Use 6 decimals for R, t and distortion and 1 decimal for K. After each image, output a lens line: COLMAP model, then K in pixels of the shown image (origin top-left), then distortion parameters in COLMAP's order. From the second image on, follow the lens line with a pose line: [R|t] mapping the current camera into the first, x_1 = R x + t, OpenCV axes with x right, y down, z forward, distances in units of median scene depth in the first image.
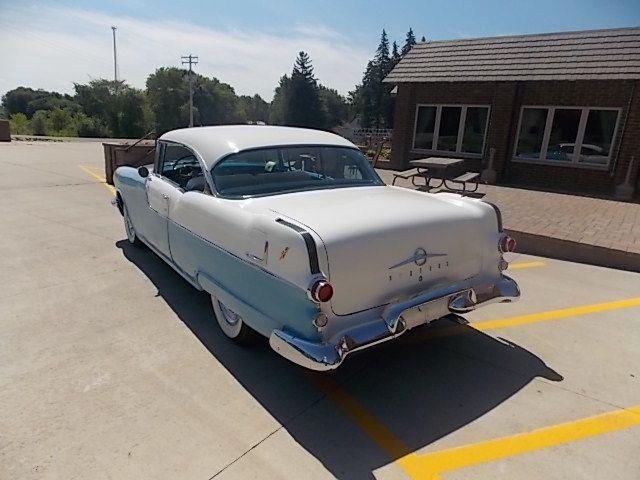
lens RADIAL K [[484.9, 0, 320.0], [0, 484.9, 240.0], [0, 0, 1]] dist [-0.001028, -0.002025]
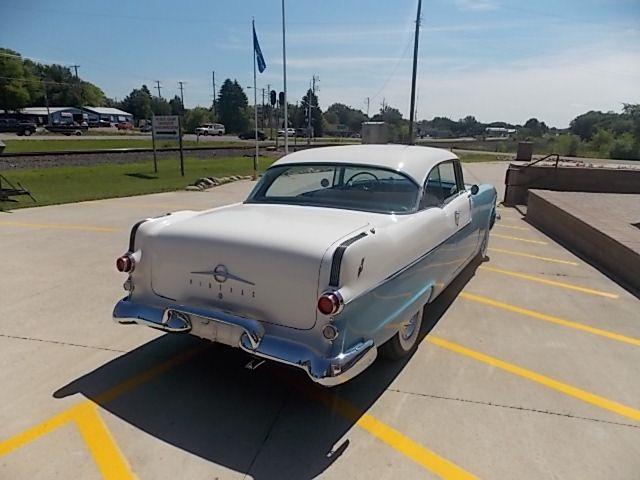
lens RADIAL K [[484.9, 0, 320.0], [0, 484.9, 240.0], [0, 0, 1]] dist [-0.001028, -0.002025]
pose [[0.311998, 0.160913, -0.936357, 1.157947], [-0.203766, 0.973953, 0.099478, -0.167637], [0.927975, 0.159761, 0.336660, 0.827000]]
